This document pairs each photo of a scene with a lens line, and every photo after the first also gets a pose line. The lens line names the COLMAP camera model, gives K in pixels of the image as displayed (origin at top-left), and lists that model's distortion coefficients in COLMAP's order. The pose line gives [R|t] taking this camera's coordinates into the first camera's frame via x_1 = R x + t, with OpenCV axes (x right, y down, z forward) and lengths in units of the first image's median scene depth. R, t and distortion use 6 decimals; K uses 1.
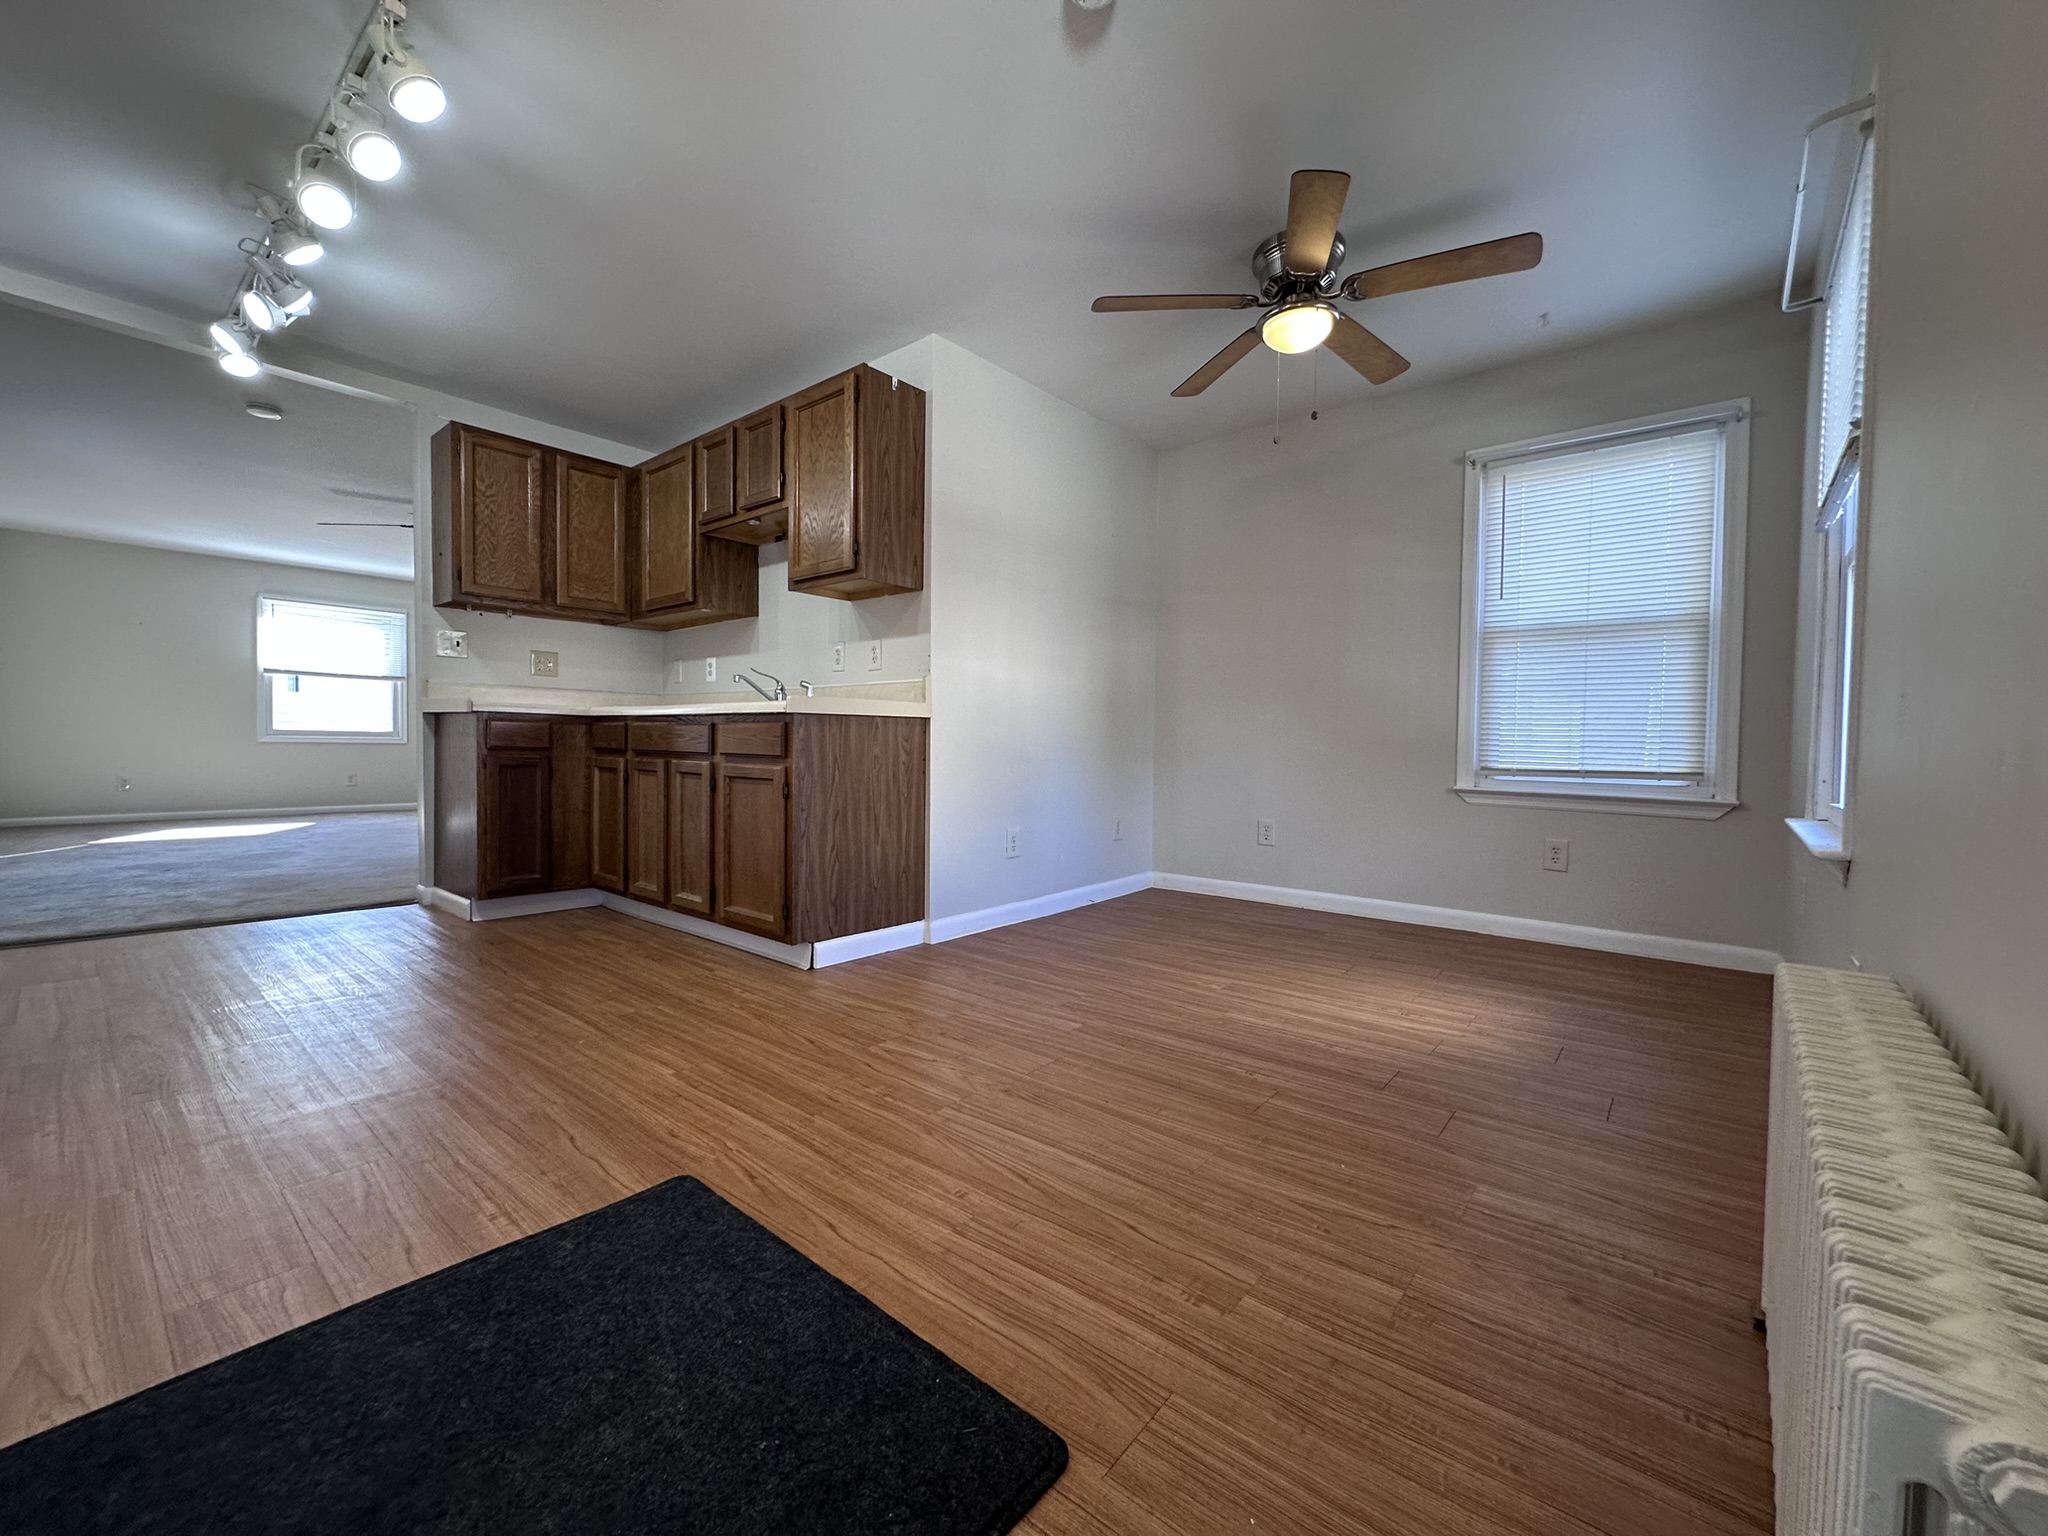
lens RADIAL K [[815.8, 0, 1021.5], [0, 815.8, 767.9], [0, 0, 1]] dist [-0.003616, 0.000822]
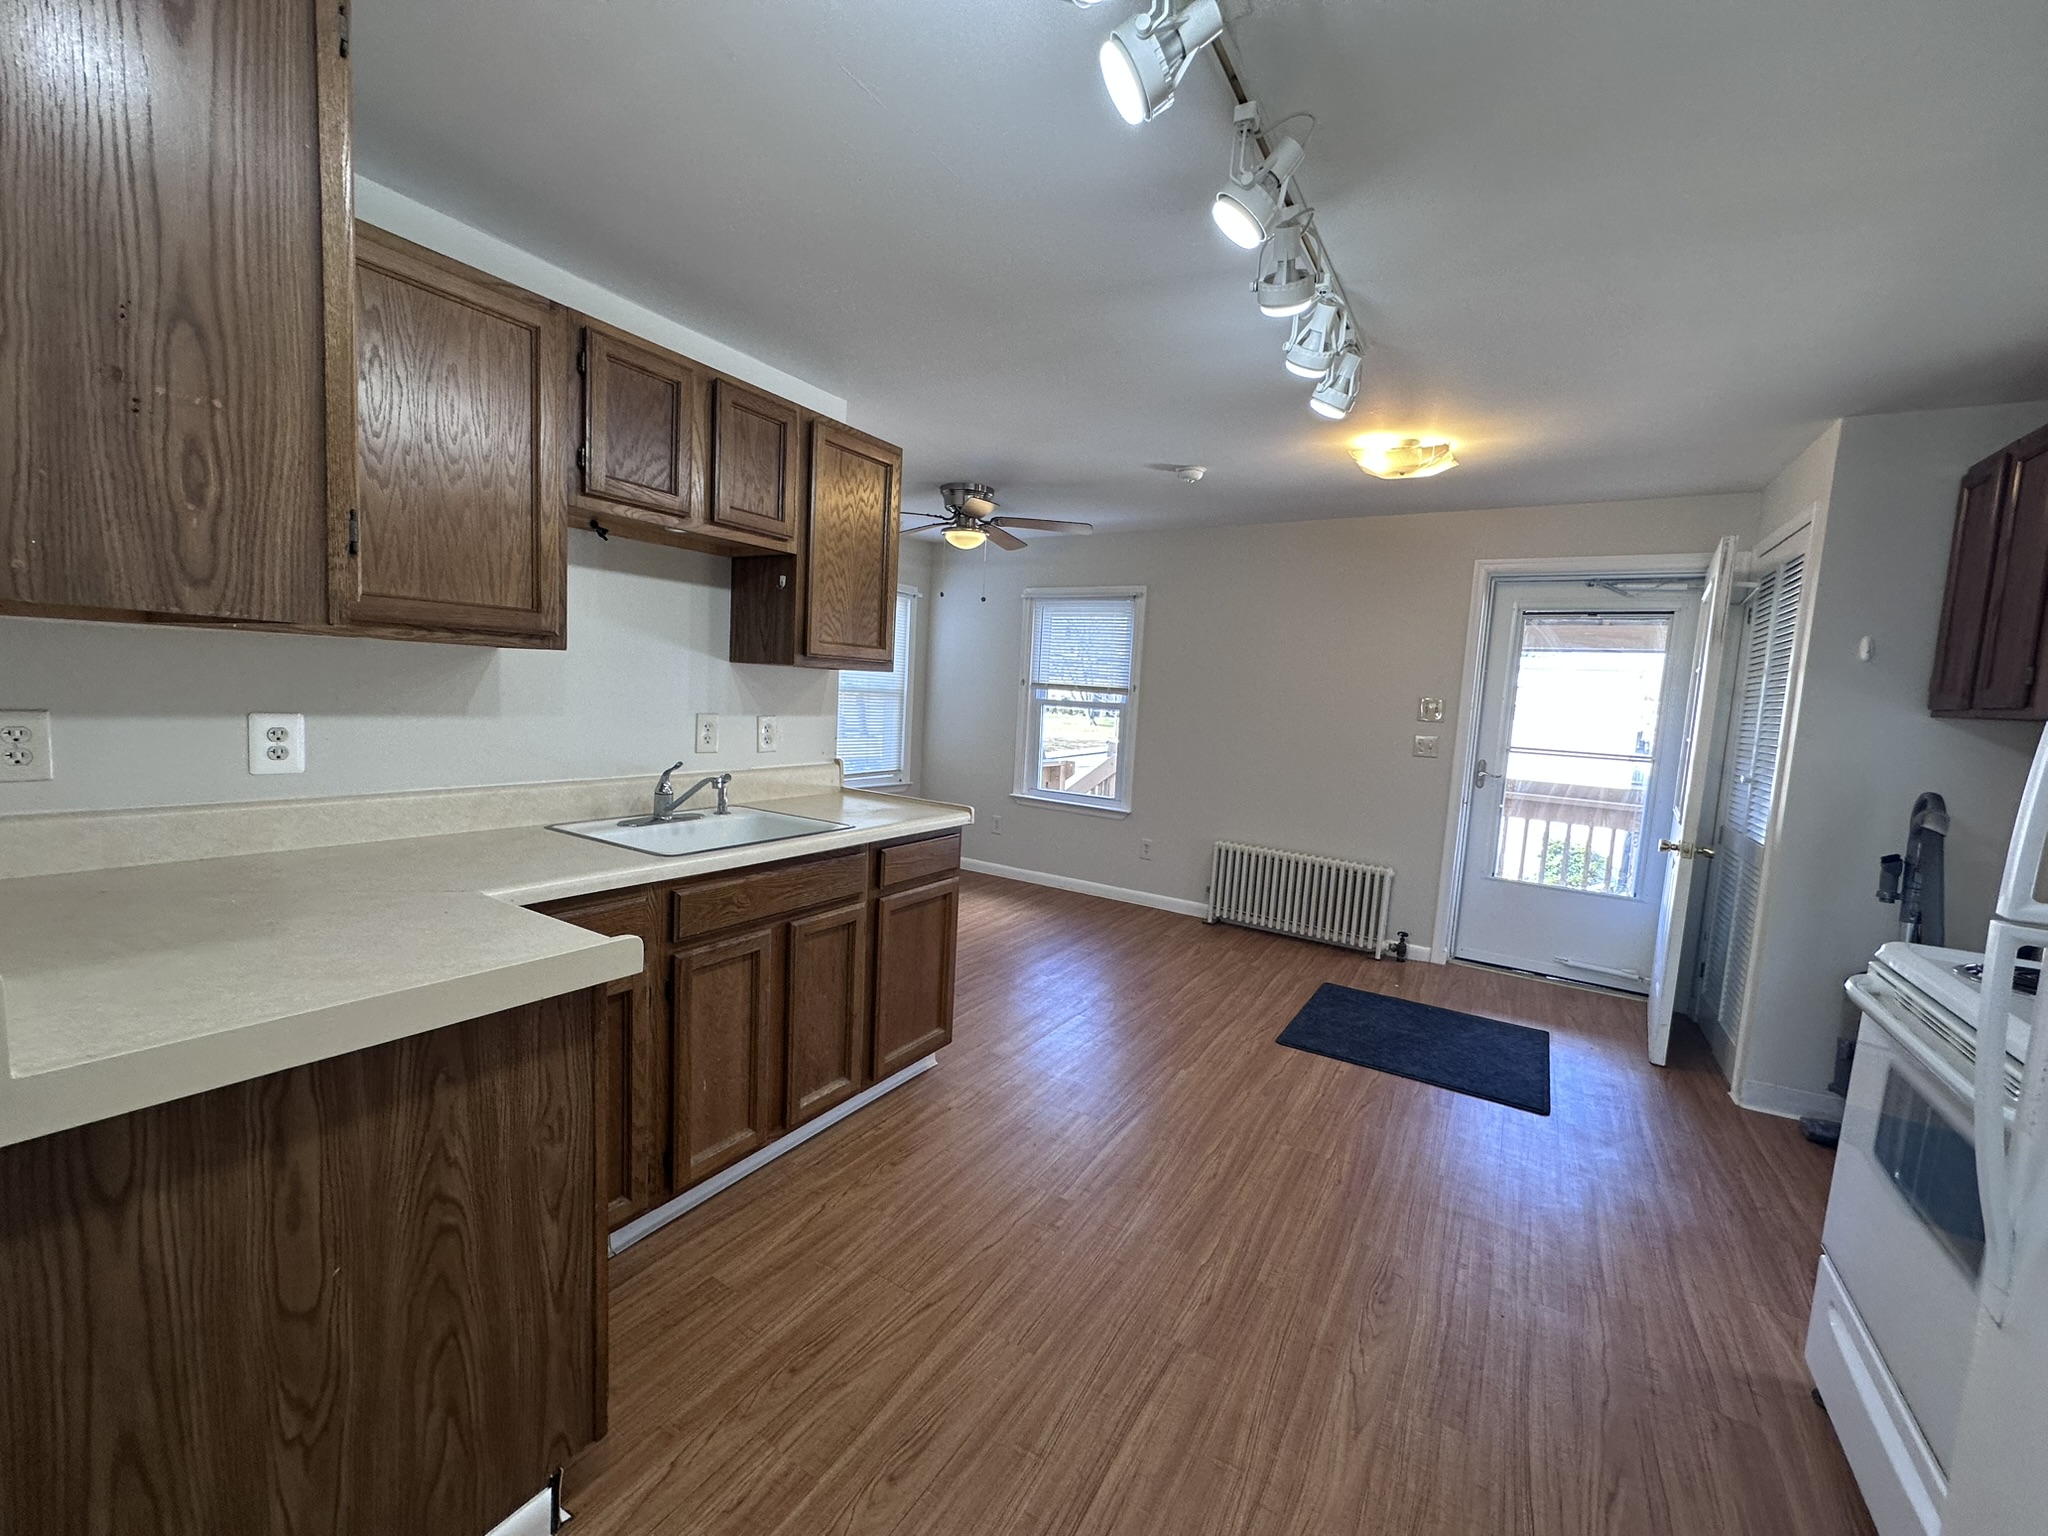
lens RADIAL K [[815.8, 0, 1021.5], [0, 815.8, 767.9], [0, 0, 1]] dist [-0.003616, 0.000822]
pose [[-0.131973, -0.116218, 0.984417, -1.197225], [-0.024451, 0.993183, 0.113975, -0.236658], [-0.990952, -0.009028, -0.133915, 0.984304]]
